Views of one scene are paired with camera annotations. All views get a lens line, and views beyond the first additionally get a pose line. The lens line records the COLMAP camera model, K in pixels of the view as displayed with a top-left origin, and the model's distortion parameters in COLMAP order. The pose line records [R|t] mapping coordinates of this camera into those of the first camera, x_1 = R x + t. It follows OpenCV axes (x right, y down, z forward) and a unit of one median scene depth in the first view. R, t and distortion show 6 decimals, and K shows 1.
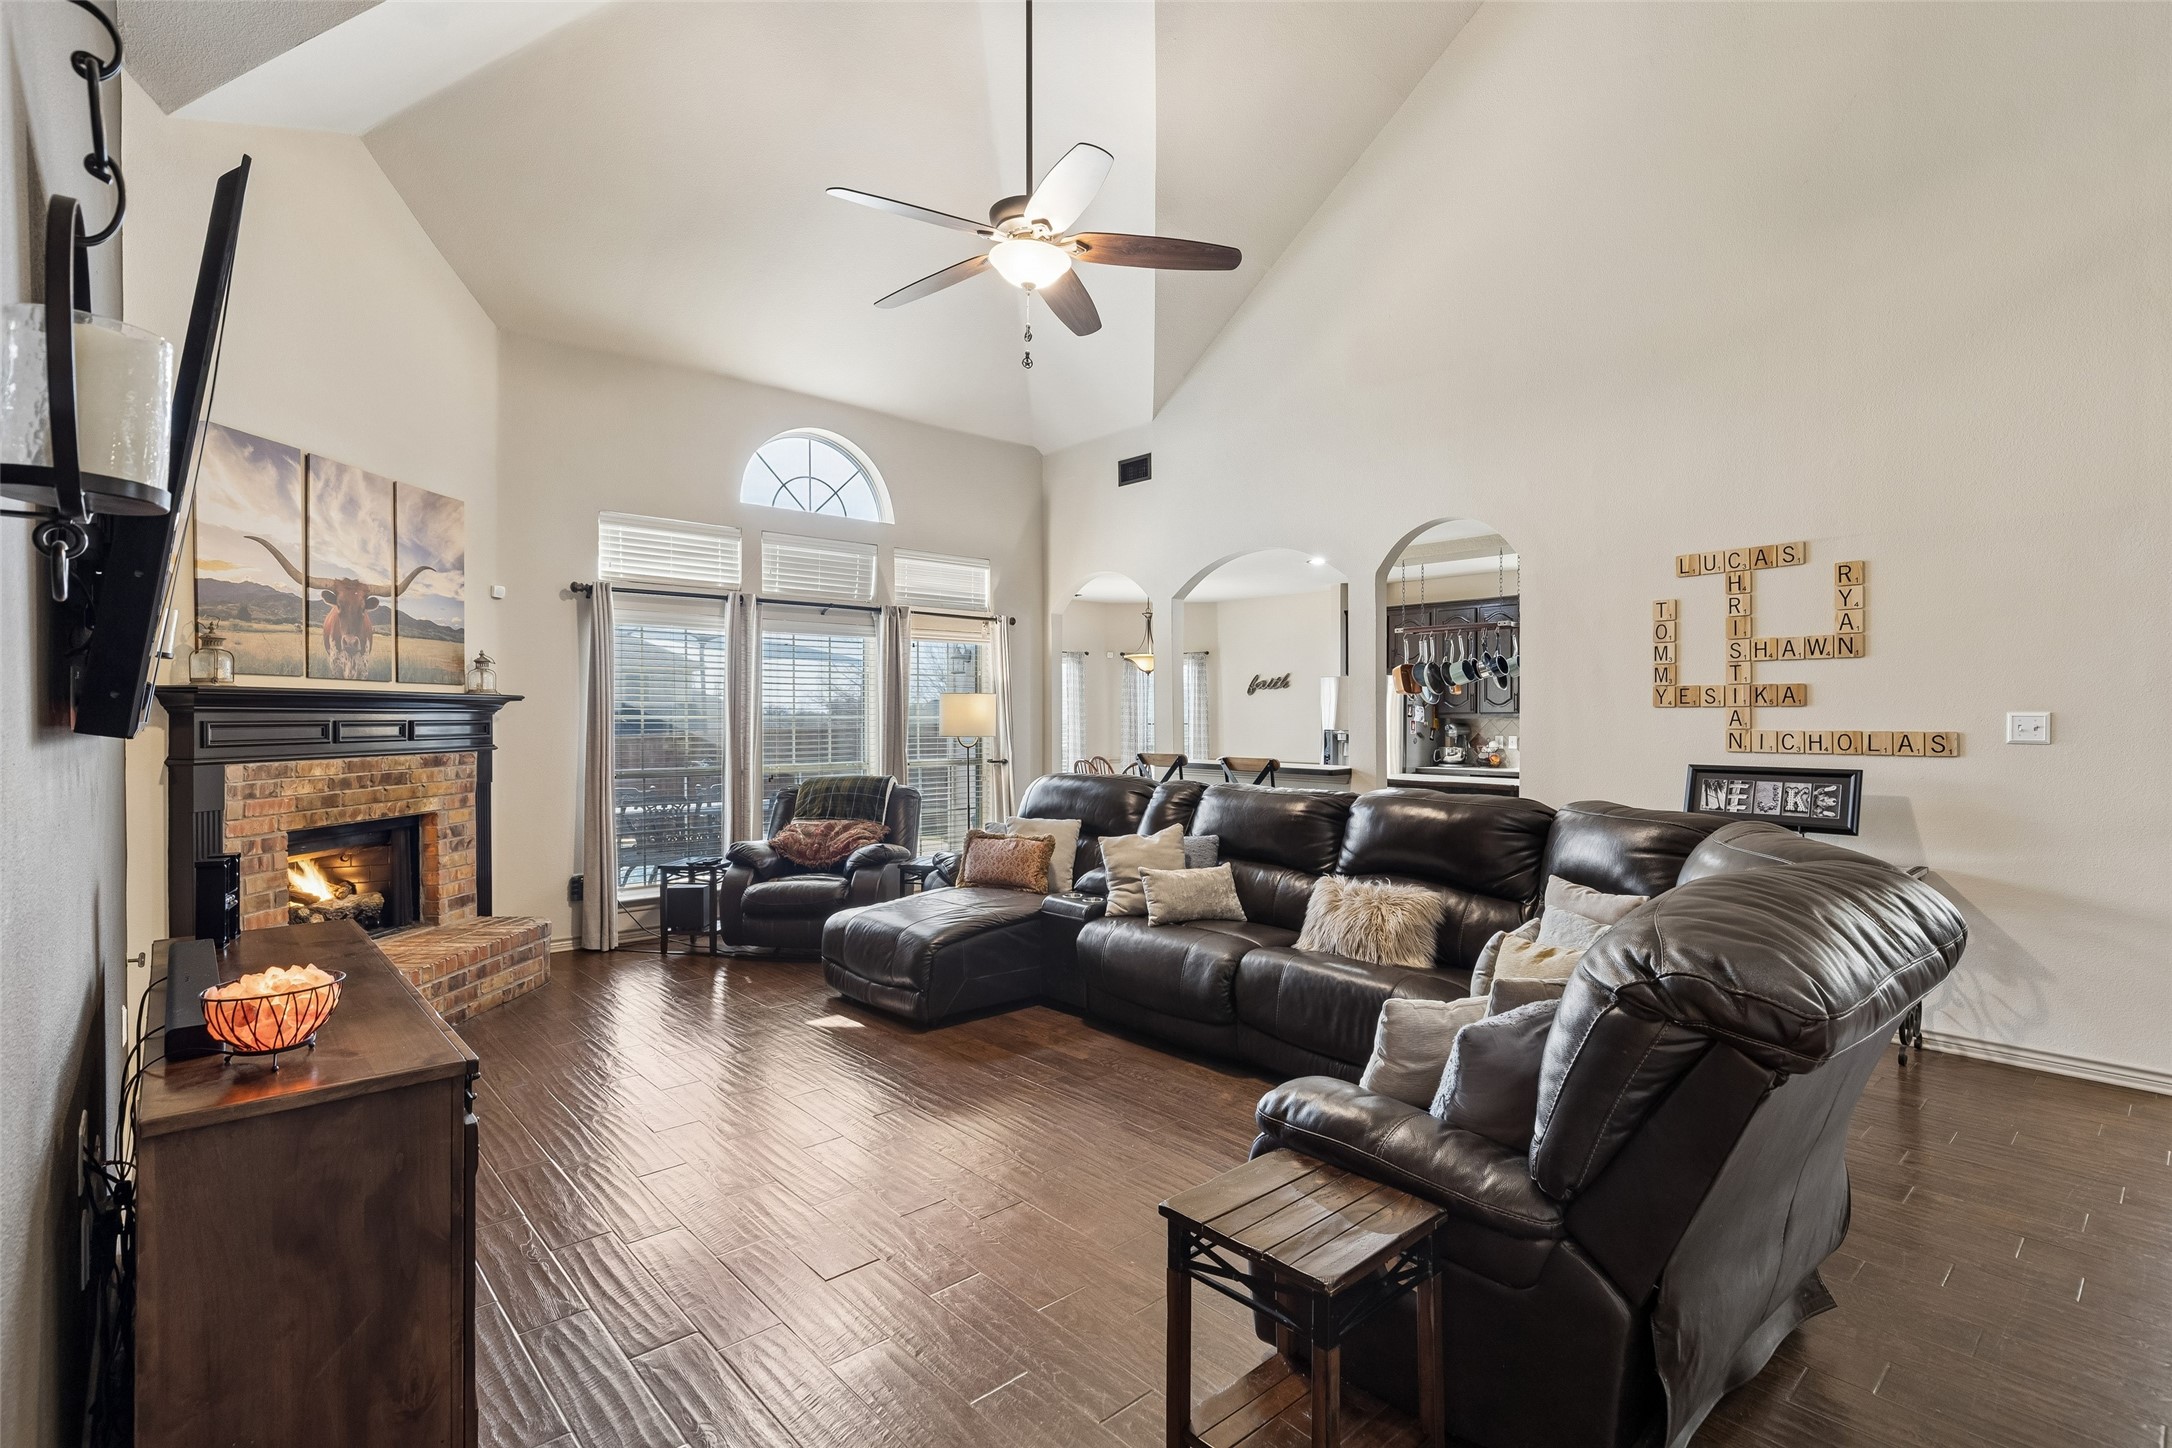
lens RADIAL K [[1017.4, 0, 1093.0], [0, 1017.4, 724.8], [0, 0, 1]] dist [-0.001841, 0.000101]
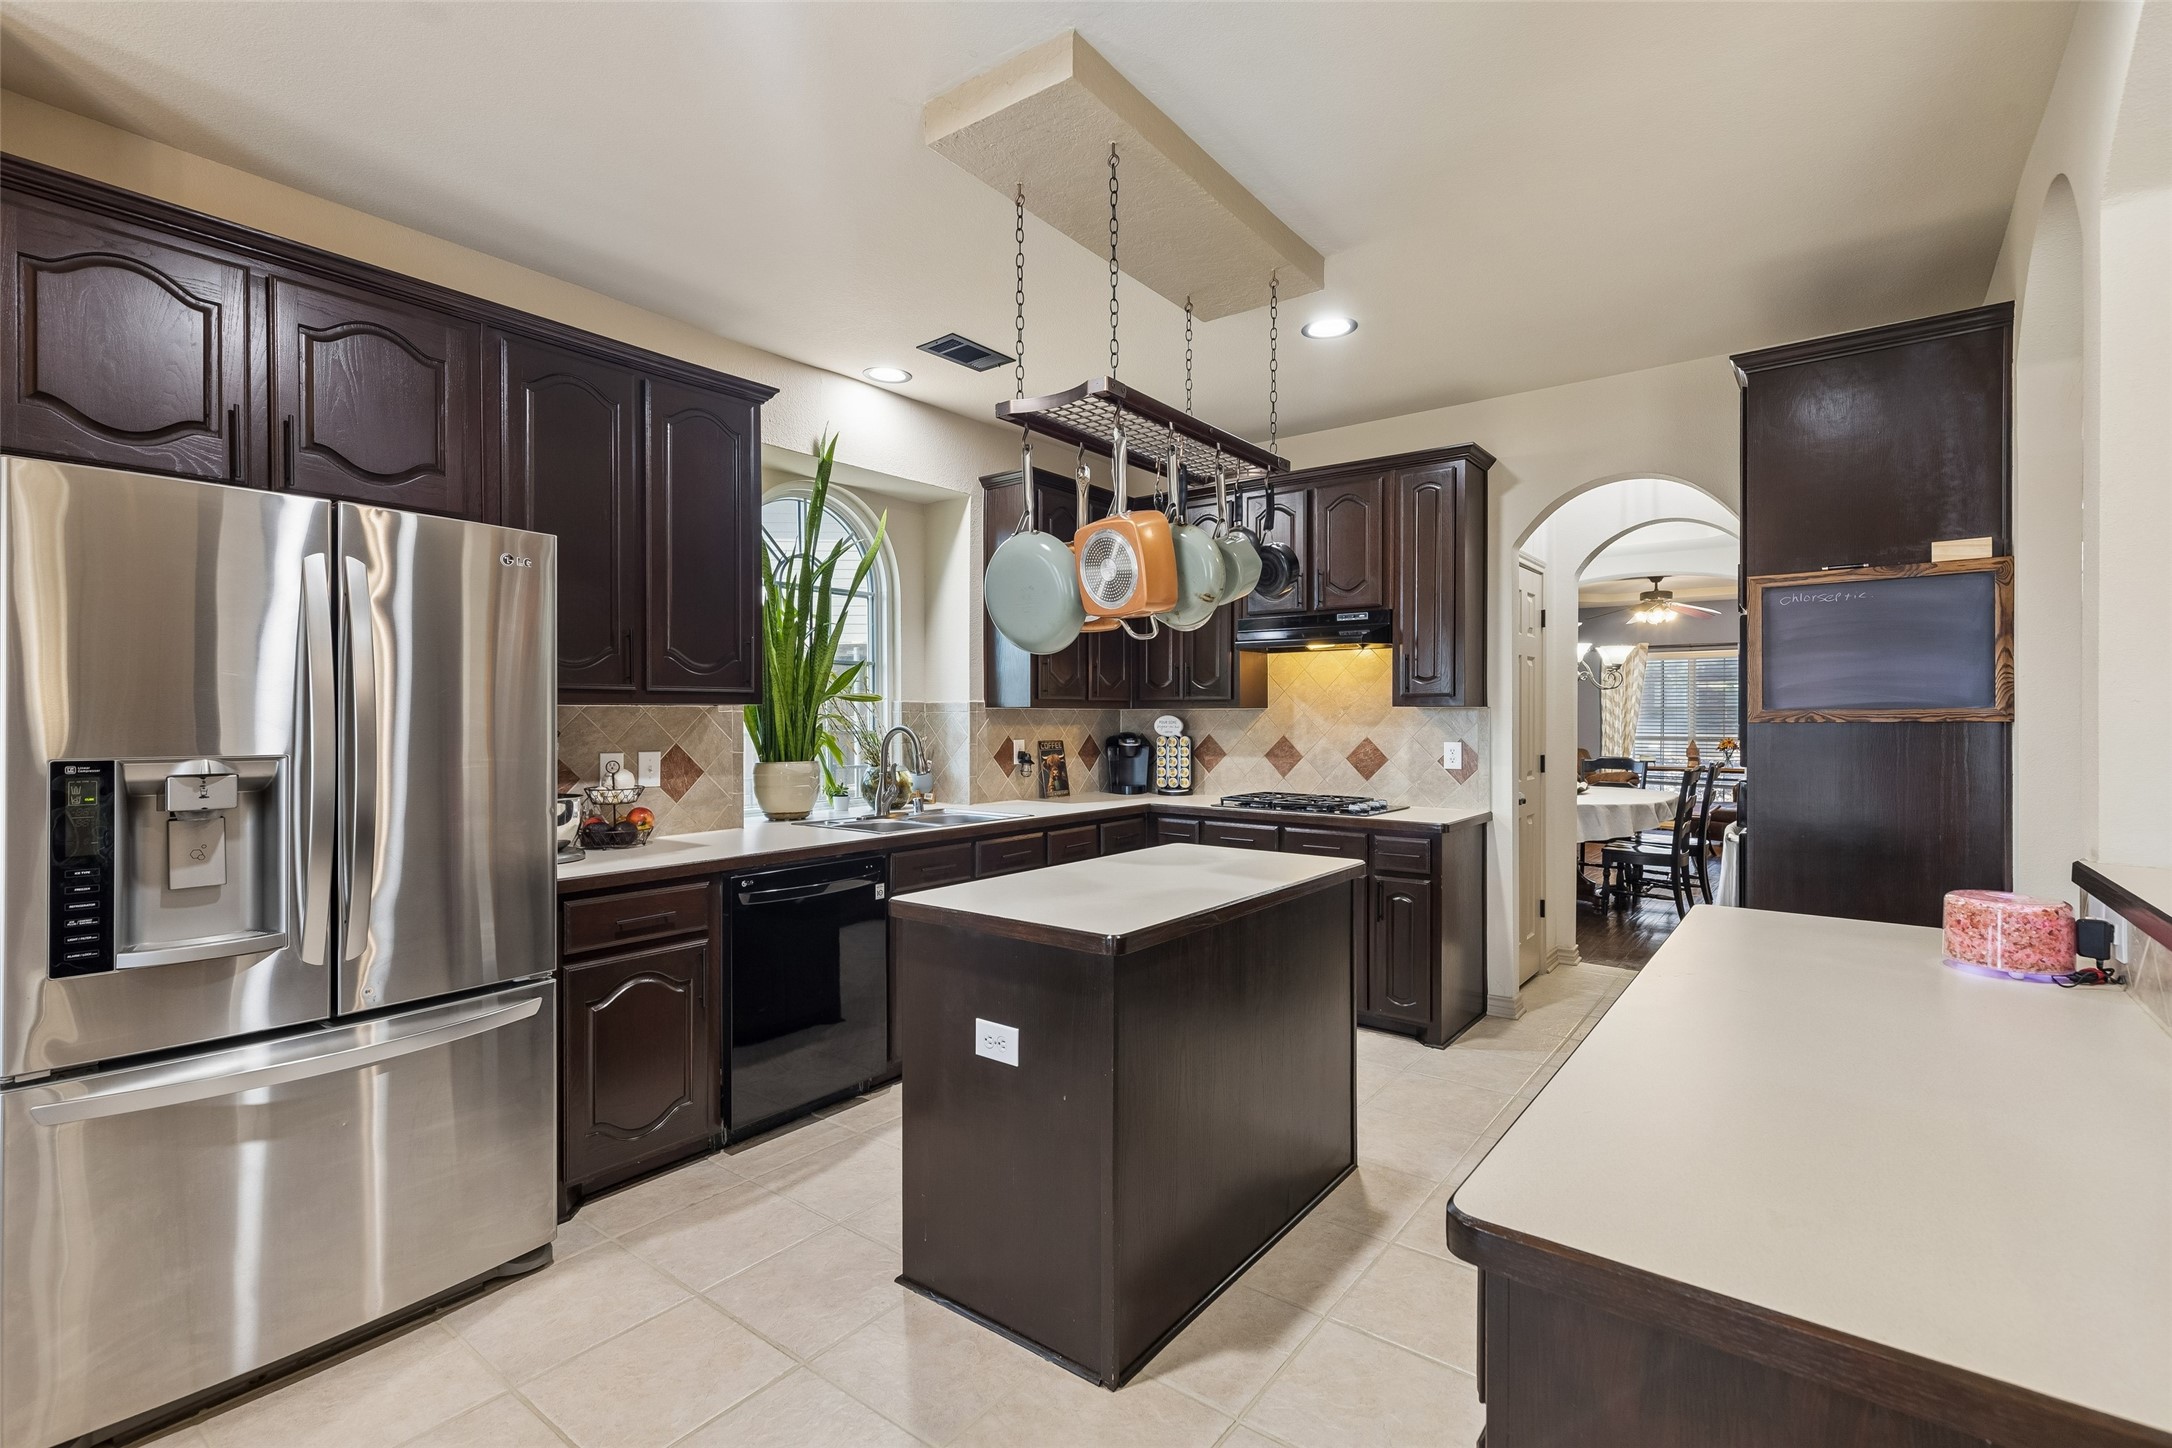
lens RADIAL K [[978.4, 0, 1093.9], [0, 978.4, 725.3], [0, 0, 1]] dist [0.004112, 0.000281]
pose [[-0.185106, -0.009379, 0.982674, 0.053154], [0.007429, 0.999913, 0.010943, -0.003405], [-0.982691, 0.009326, -0.185020, 1.721175]]
